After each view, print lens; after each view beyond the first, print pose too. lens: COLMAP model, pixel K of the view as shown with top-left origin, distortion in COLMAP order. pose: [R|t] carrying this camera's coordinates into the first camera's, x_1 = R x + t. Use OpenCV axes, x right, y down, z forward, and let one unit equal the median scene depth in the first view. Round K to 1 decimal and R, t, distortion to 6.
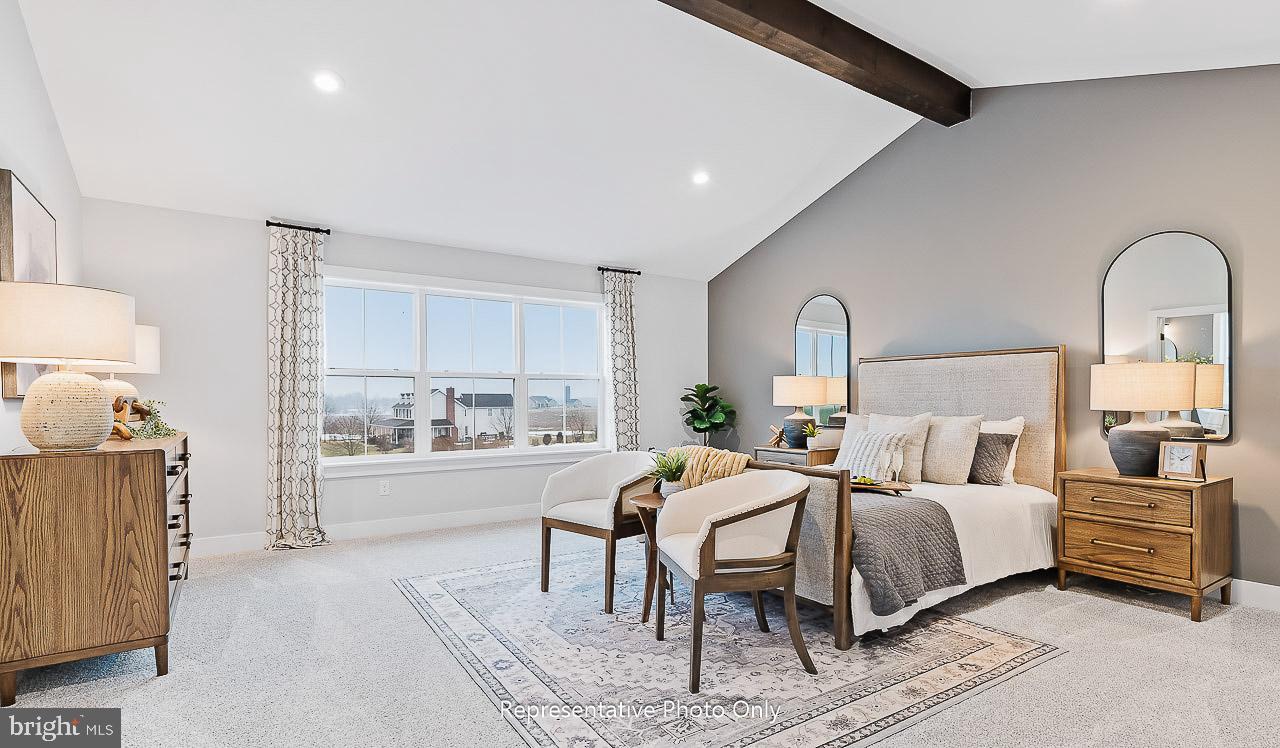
lens RADIAL K [[626.5, 0, 660.4], [0, 626.5, 395.5], [0, 0, 1]] dist [0.001926, 0.000104]
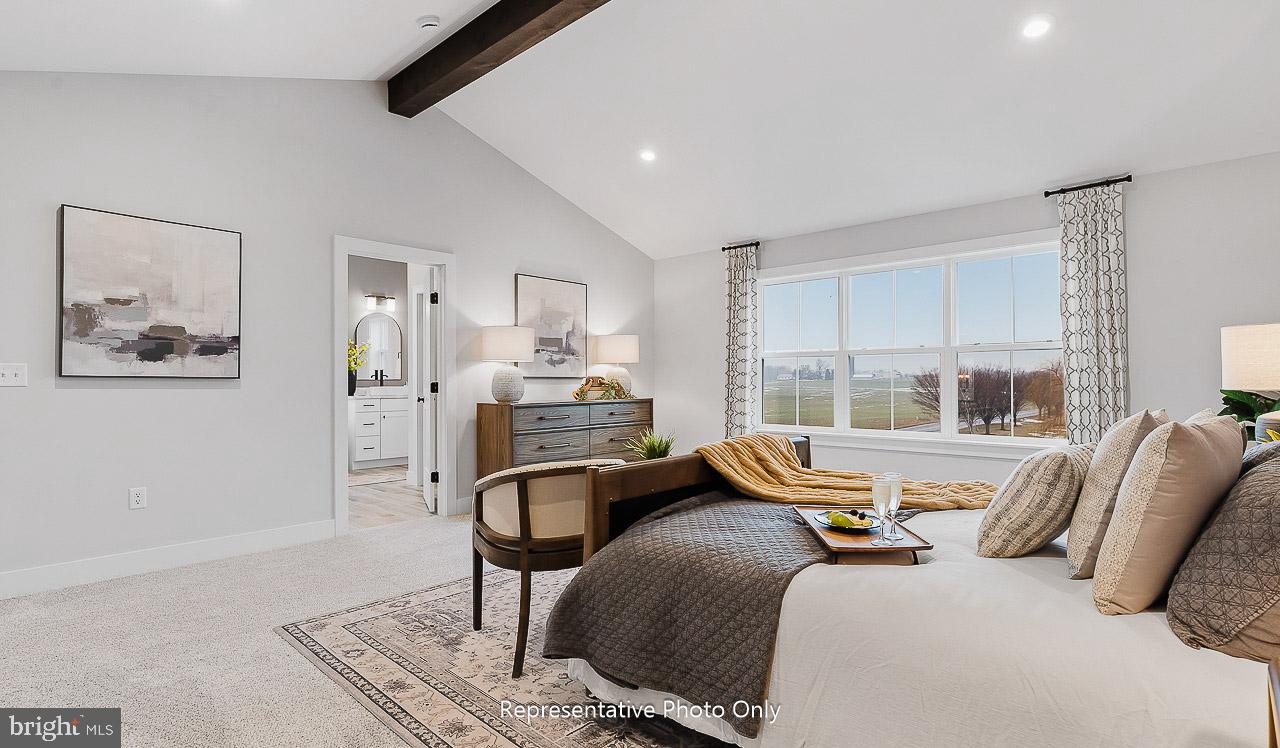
lens RADIAL K [[600.2, 0, 640.0], [0, 600.2, 374.0], [0, 0, 1]] dist [0.000797, 0.000048]
pose [[0.238703, -0.007395, -0.971064, 1.030716], [0.010596, 0.999931, -0.005011, 0.002962], [0.971035, -0.009093, 0.238765, 0.868019]]
